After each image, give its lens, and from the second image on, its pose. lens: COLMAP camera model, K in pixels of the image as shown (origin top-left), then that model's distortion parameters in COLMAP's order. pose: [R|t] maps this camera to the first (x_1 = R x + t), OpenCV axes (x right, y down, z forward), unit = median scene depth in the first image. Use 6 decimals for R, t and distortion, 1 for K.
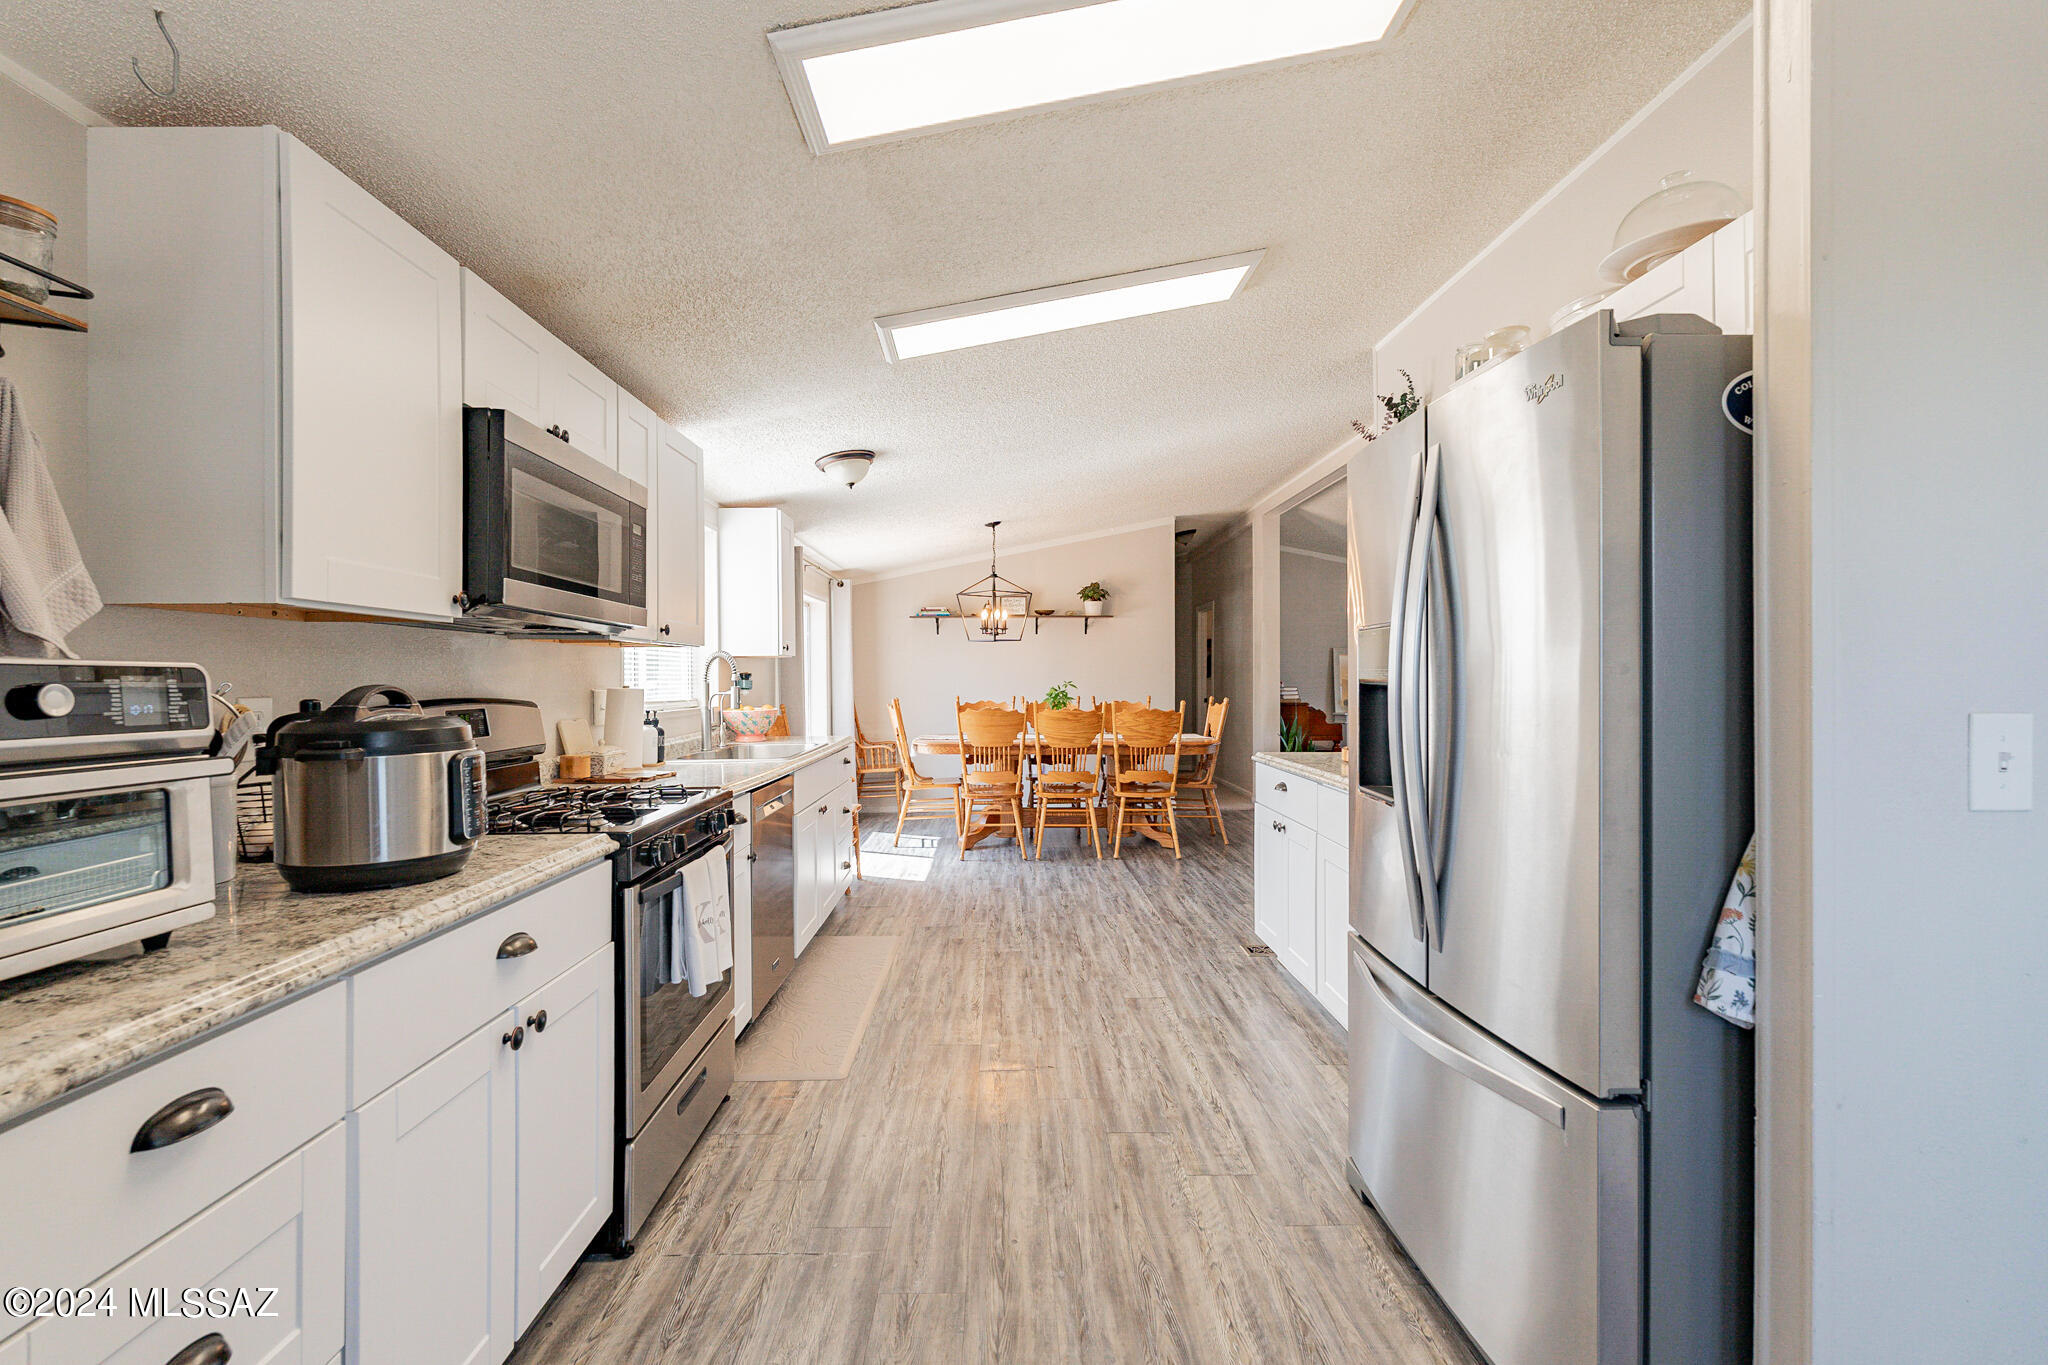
lens RADIAL K [[894.0, 0, 1011.2], [0, 894.0, 690.8], [0, 0, 1]] dist [-0.001730, 0.000644]
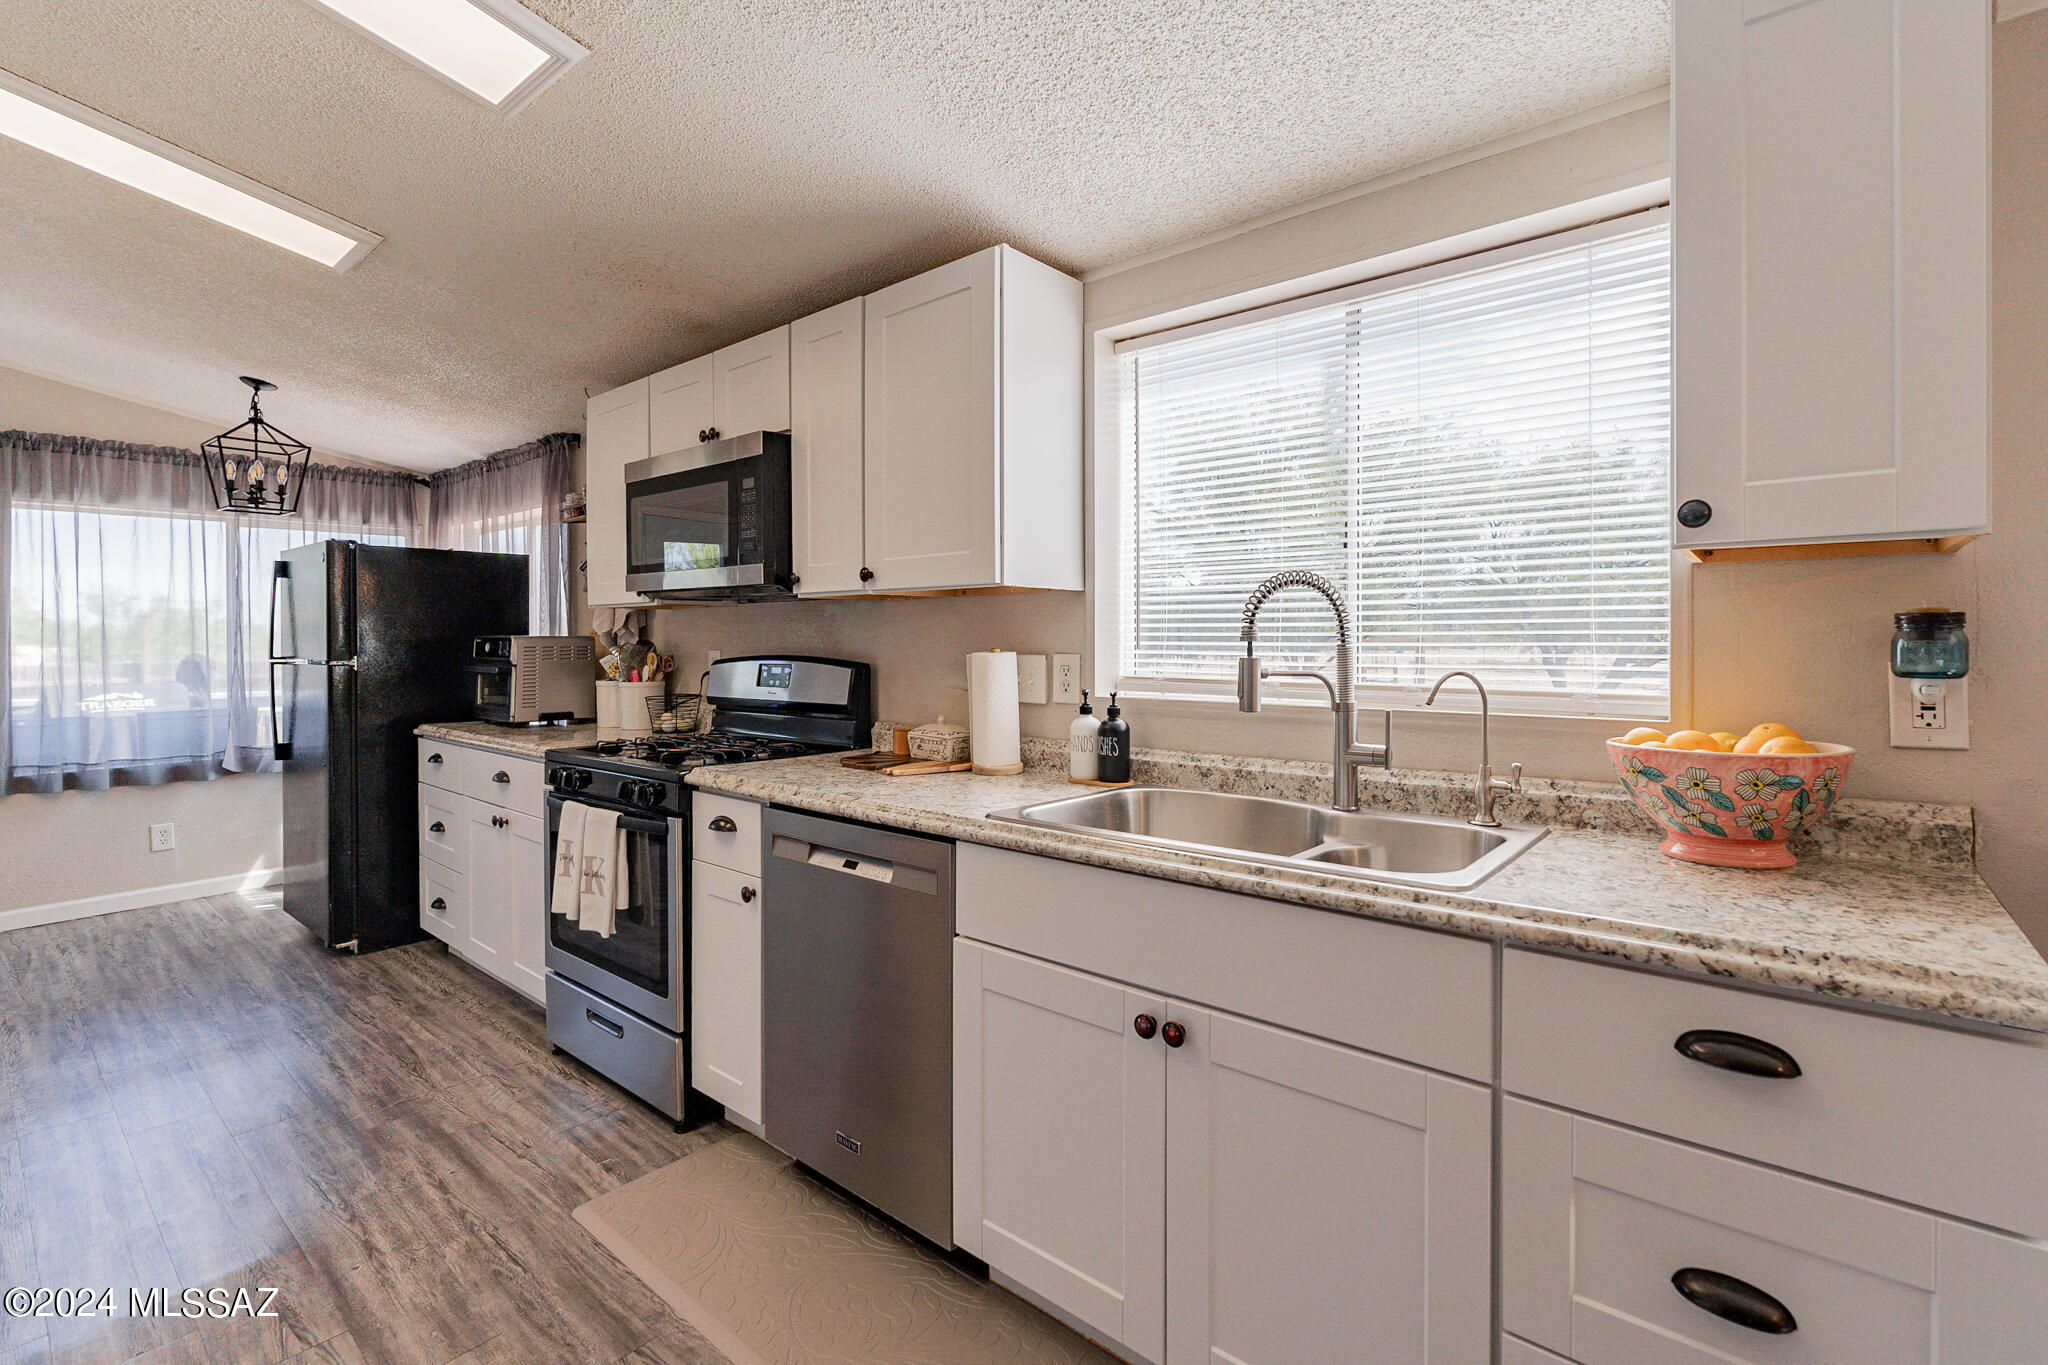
lens RADIAL K [[927.4, 0, 1020.3], [0, 927.4, 651.2], [0, 0, 1]] dist [-0.002384, 0.000281]
pose [[-0.656711, 0.009912, -0.754077, 0.100876], [-0.005337, 0.999827, 0.017790, -0.015408], [0.754123, 0.015708, -0.656545, 1.393861]]
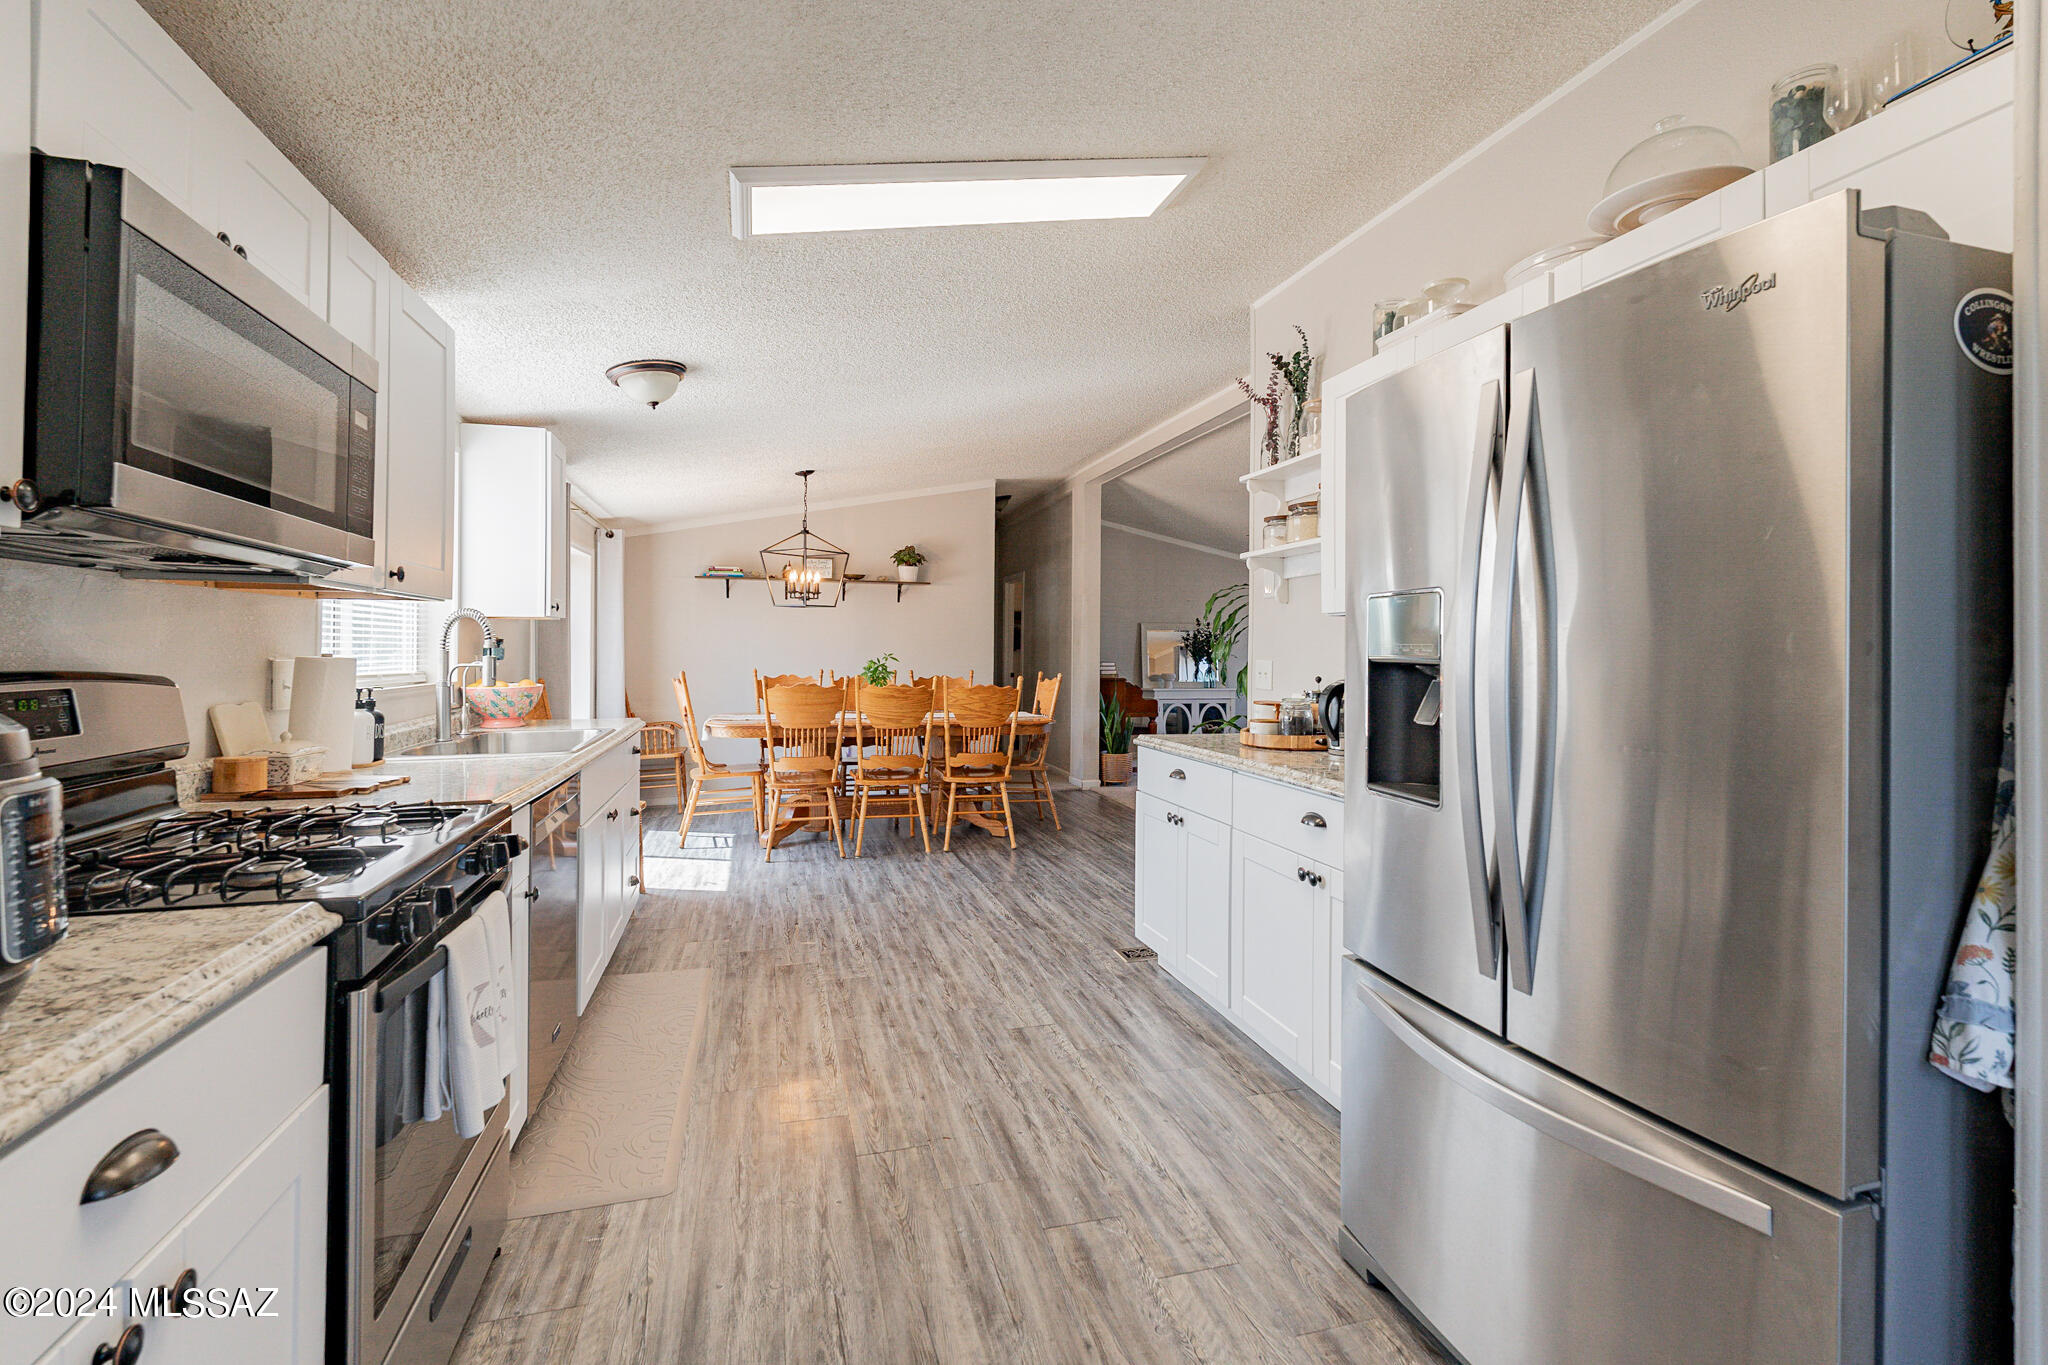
lens RADIAL K [[919.3, 0, 1035.3], [0, 919.3, 652.7], [0, 0, 1]] dist [-0.001246, -0.000614]
pose [[0.963136, 0.011443, 0.268773, -0.086601], [-0.008136, 0.999877, -0.013413, -0.001147], [-0.268893, 0.010731, 0.963110, 0.153193]]
